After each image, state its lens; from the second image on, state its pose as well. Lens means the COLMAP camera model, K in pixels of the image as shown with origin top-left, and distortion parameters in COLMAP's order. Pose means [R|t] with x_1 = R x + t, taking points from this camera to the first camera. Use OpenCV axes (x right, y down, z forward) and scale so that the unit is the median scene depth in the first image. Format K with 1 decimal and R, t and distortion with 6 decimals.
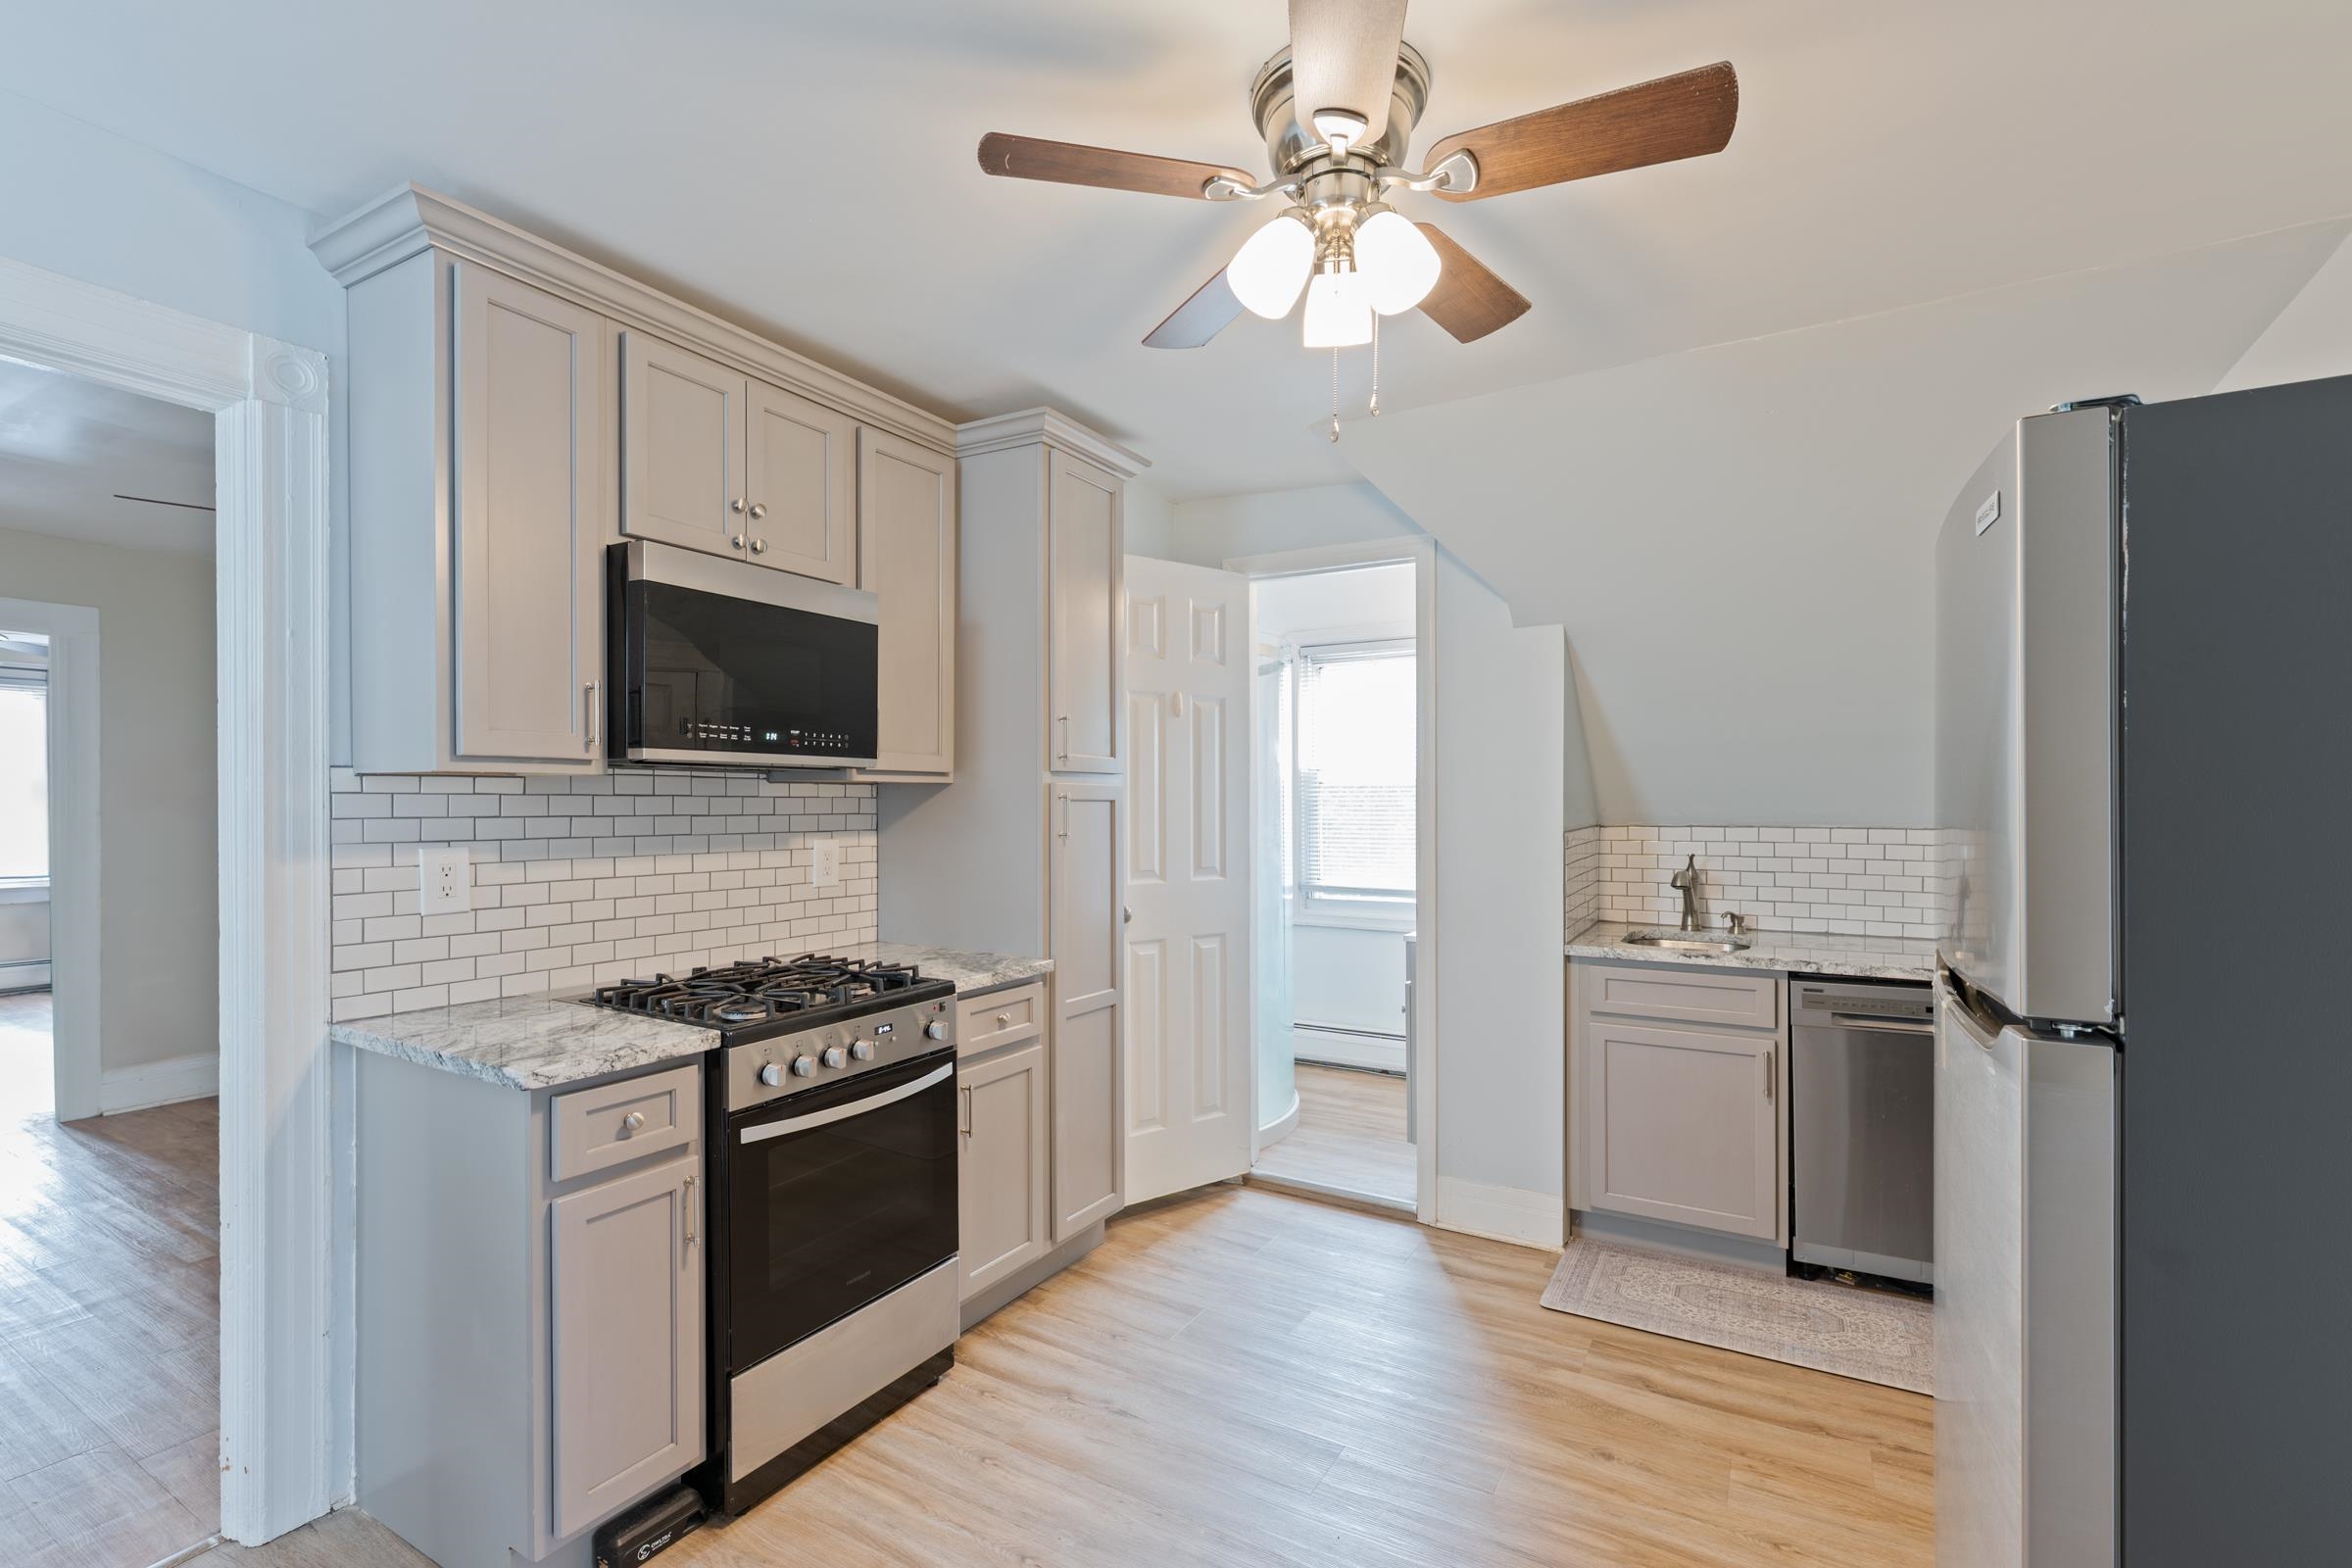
lens RADIAL K [[1031.5, 0, 1176.0], [0, 1031.5, 784.0], [0, 0, 1]] dist [0.004520, 0.000753]
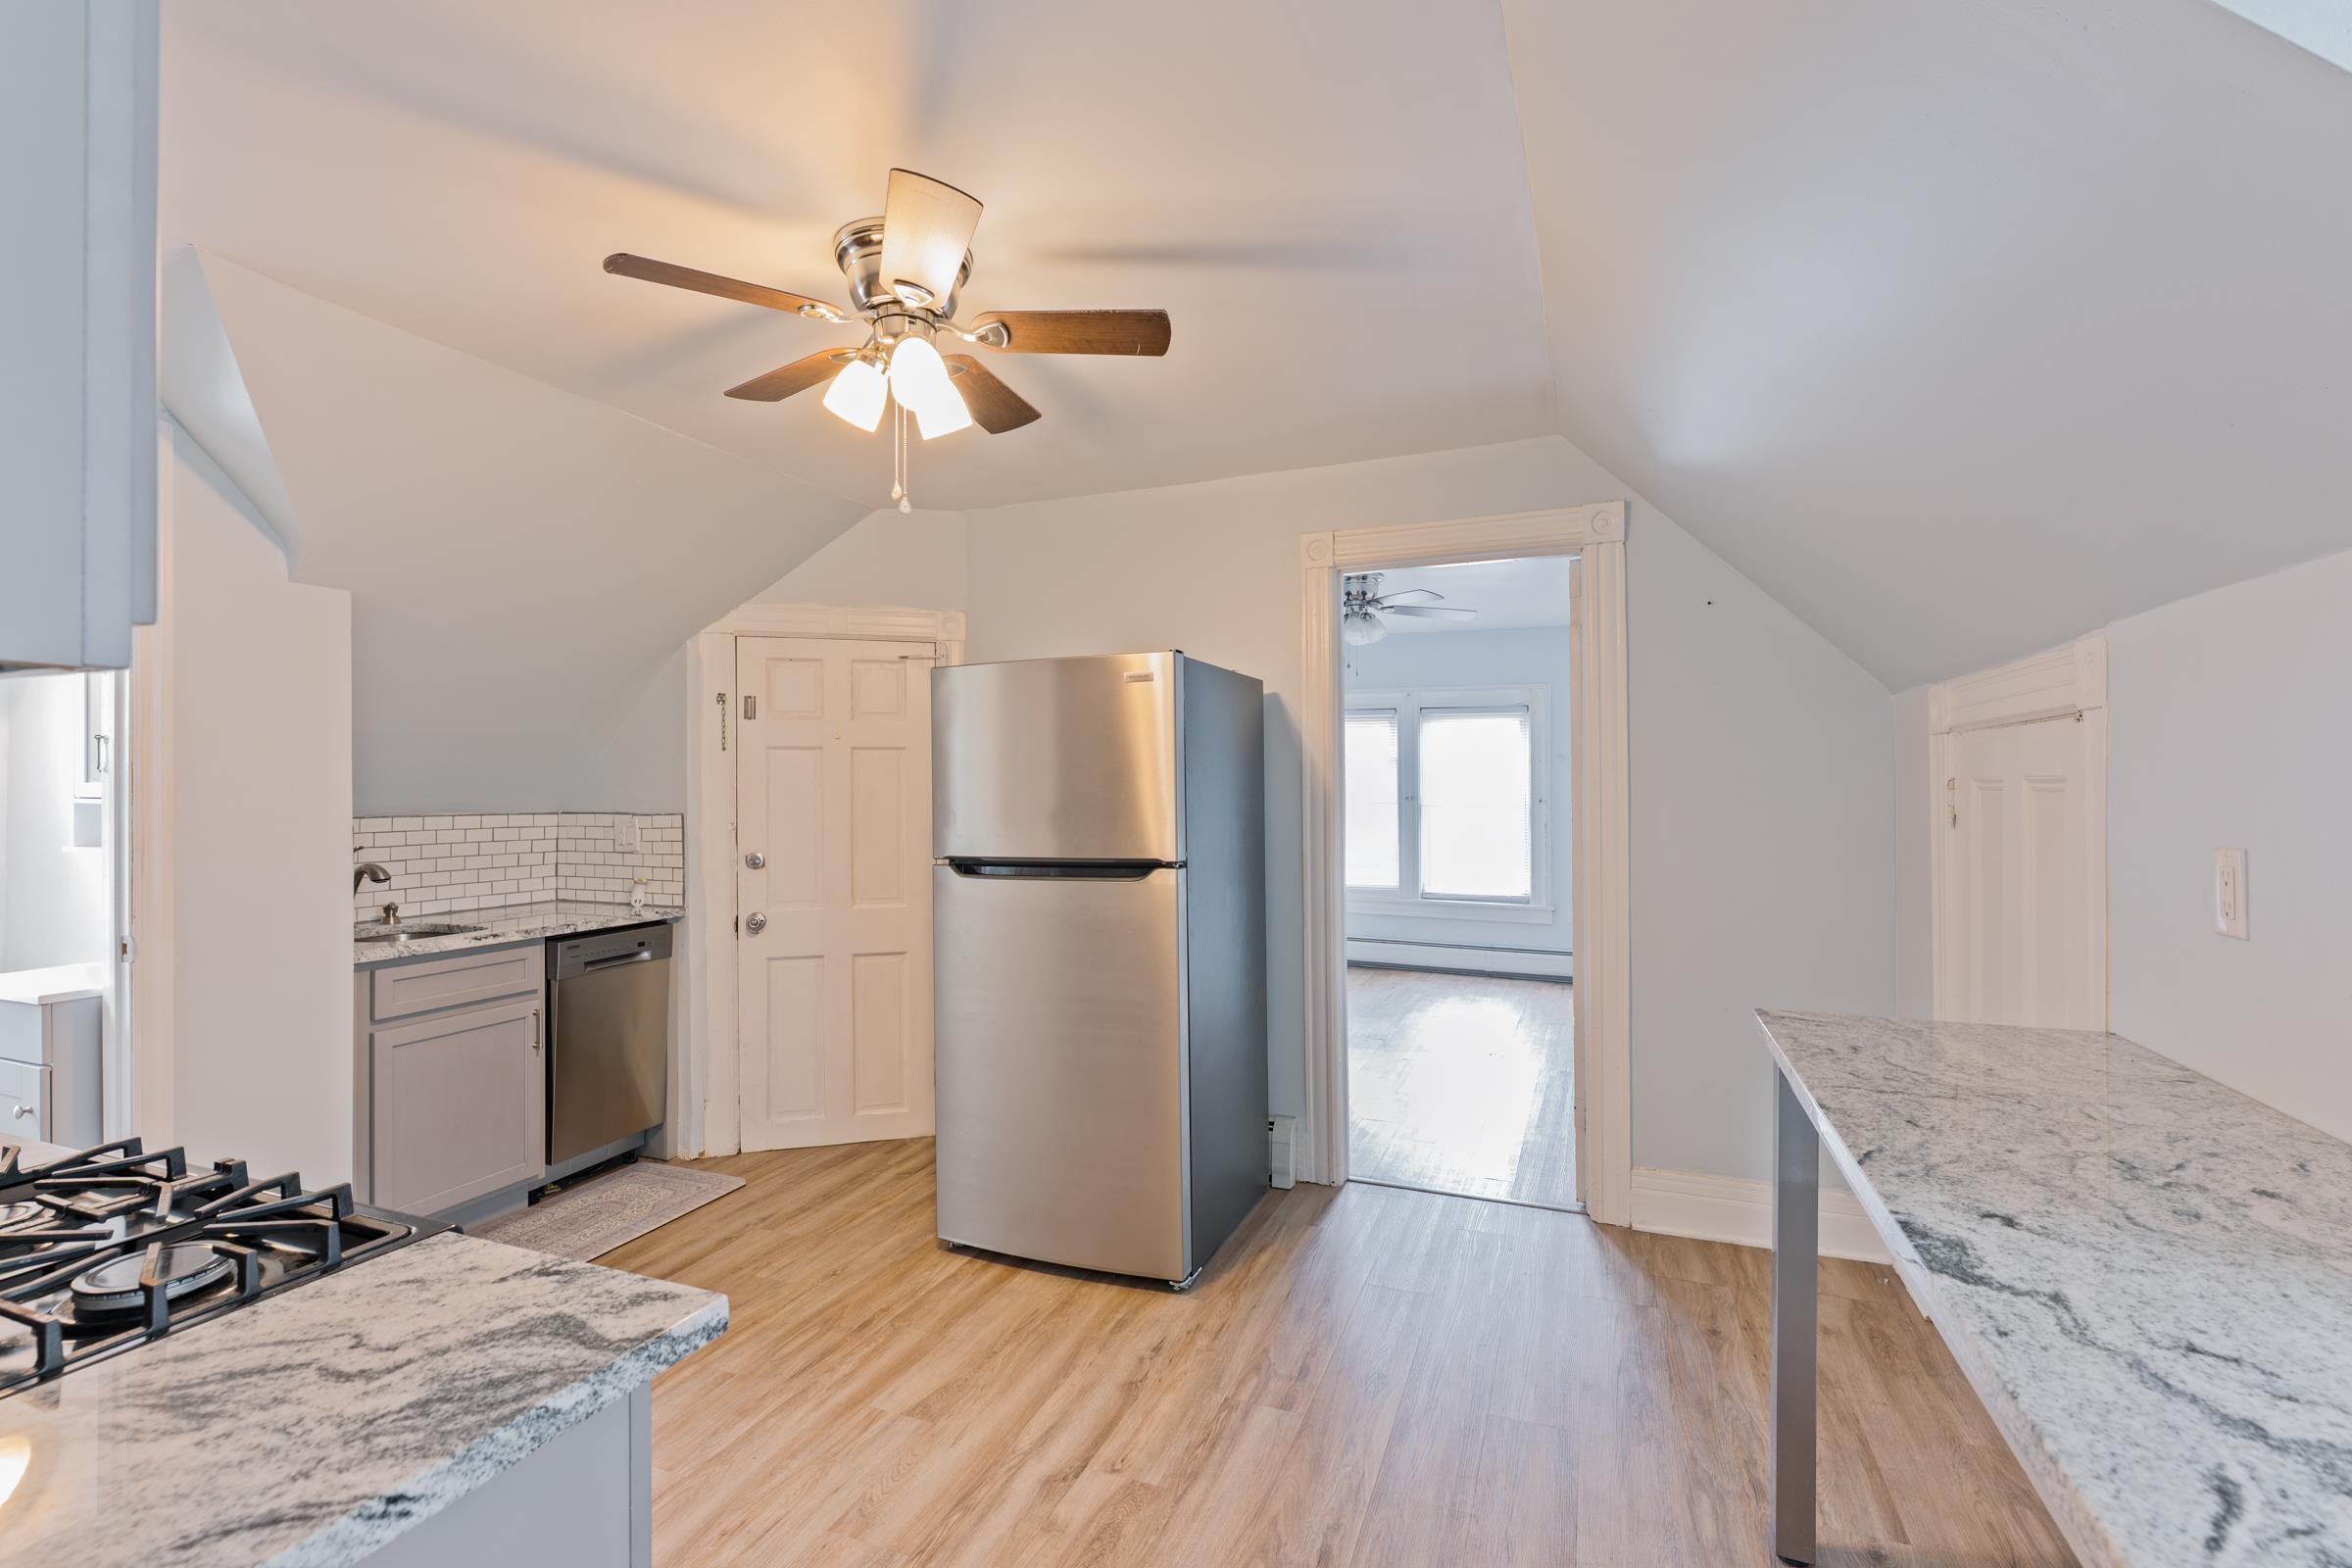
lens RADIAL K [[1031.5, 0, 1176.0], [0, 1031.5, 784.0], [0, 0, 1]] dist [0.004520, 0.000753]
pose [[-0.134906, 0.002213, 0.990856, -0.638907], [-0.014440, 0.999887, -0.004200, 0.004146], [-0.990753, -0.014875, -0.134859, 0.453399]]
